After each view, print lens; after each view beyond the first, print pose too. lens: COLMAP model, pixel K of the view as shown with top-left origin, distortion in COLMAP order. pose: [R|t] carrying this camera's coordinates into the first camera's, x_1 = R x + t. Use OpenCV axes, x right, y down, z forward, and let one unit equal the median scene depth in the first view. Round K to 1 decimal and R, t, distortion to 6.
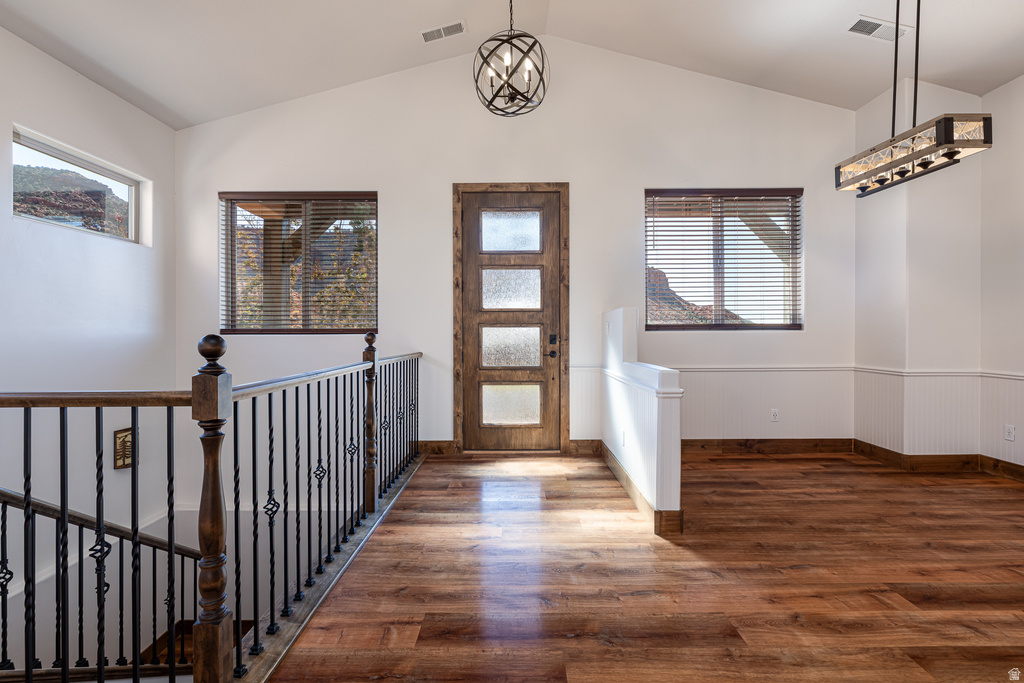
lens RADIAL K [[484.3, 0, 514.7], [0, 484.3, 333.4], [0, 0, 1]] dist [-0.013576, -0.000530]
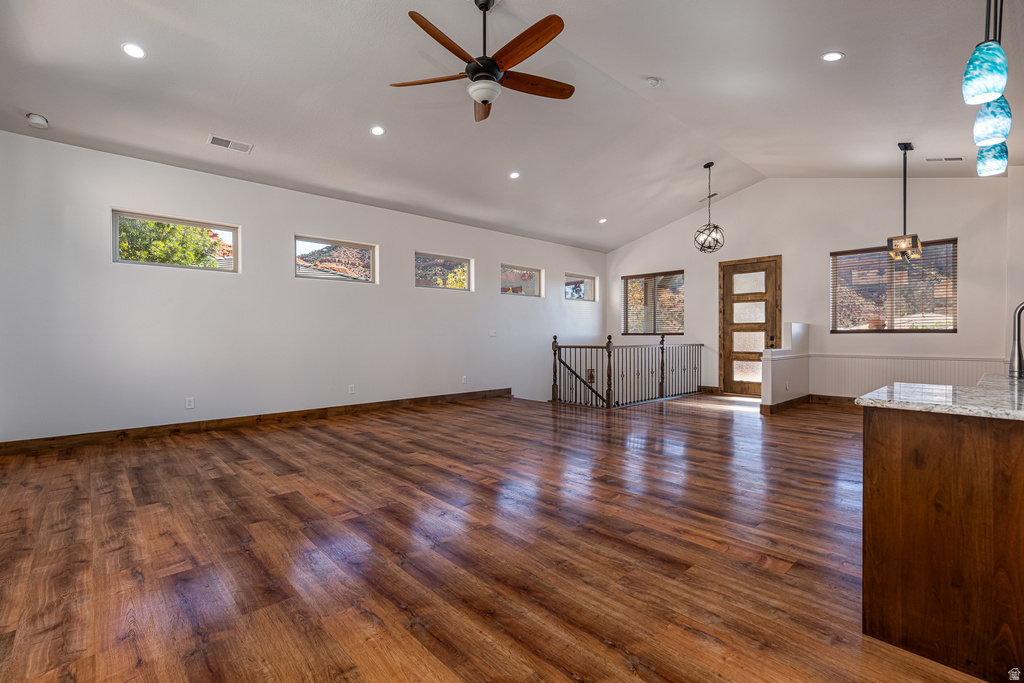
lens RADIAL K [[459.9, 0, 513.4], [0, 459.9, 338.0], [0, 0, 1]] dist [0.005380, -0.000852]
pose [[0.678810, 0.005998, -0.734289, 0.719509], [-0.001378, 0.999975, 0.006894, 0.000462], [0.734312, -0.003668, 0.678802, -0.974178]]
